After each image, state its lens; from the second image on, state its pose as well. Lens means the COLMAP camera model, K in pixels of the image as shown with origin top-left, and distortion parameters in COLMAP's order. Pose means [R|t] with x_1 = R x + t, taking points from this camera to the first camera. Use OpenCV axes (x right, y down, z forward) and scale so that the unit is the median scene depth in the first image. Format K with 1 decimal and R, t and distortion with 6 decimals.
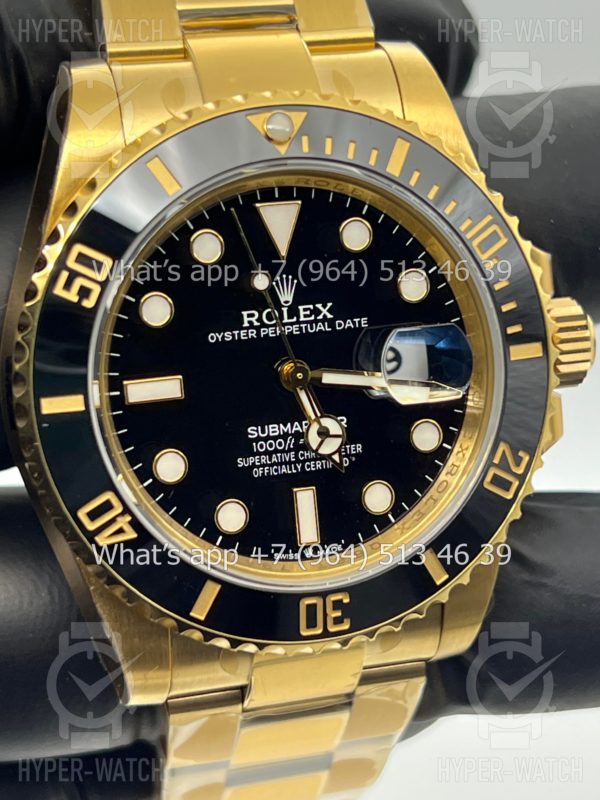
lens RADIAL K [[1953.5, 0, 300.0], [0, 1953.5, 400.0], [0, 0, 1]] dist [0.414780, -3.243856]
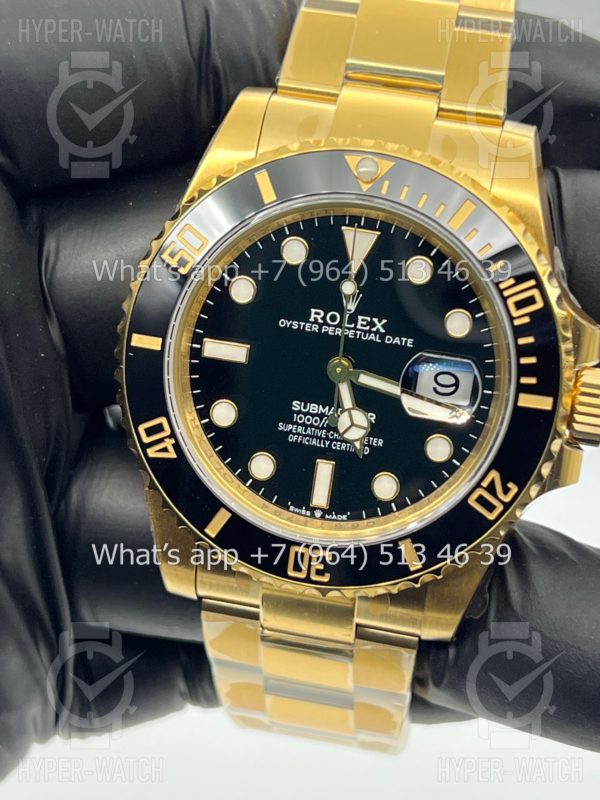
lens RADIAL K [[1953.5, 0, 300.0], [0, 1953.5, 400.0], [0, 0, 1]] dist [0.414780, -3.243856]
pose [[0.879834, 0.254483, -0.401409, 0.470835], [-0.259312, 0.964823, 0.043296, -0.040781], [0.398307, 0.065997, 0.914875, -0.128339]]
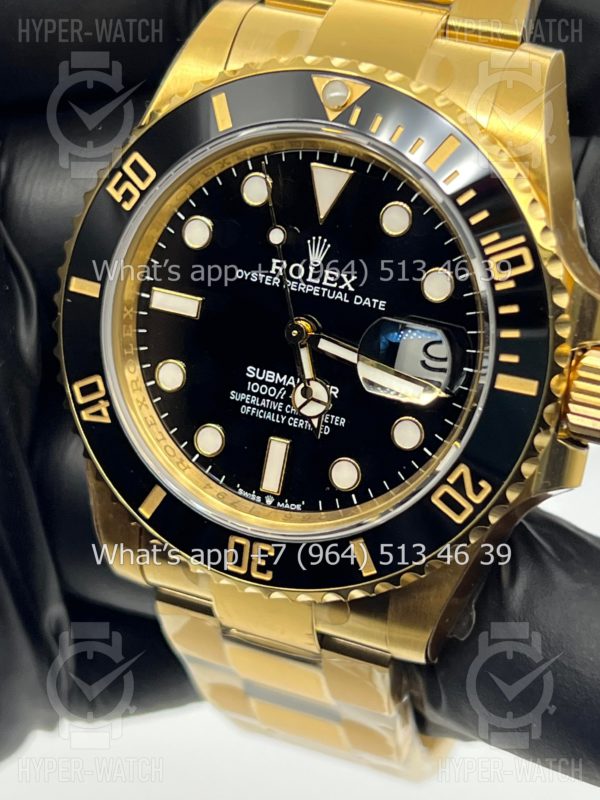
lens RADIAL K [[1953.5, 0, 300.0], [0, 1953.5, 400.0], [0, 0, 1]] dist [0.414780, -3.243856]
pose [[0.758611, 0.316268, -0.569635, 0.597105], [-0.303004, 0.945240, 0.121283, -0.104215], [0.576800, 0.080595, 0.812900, 0.161423]]
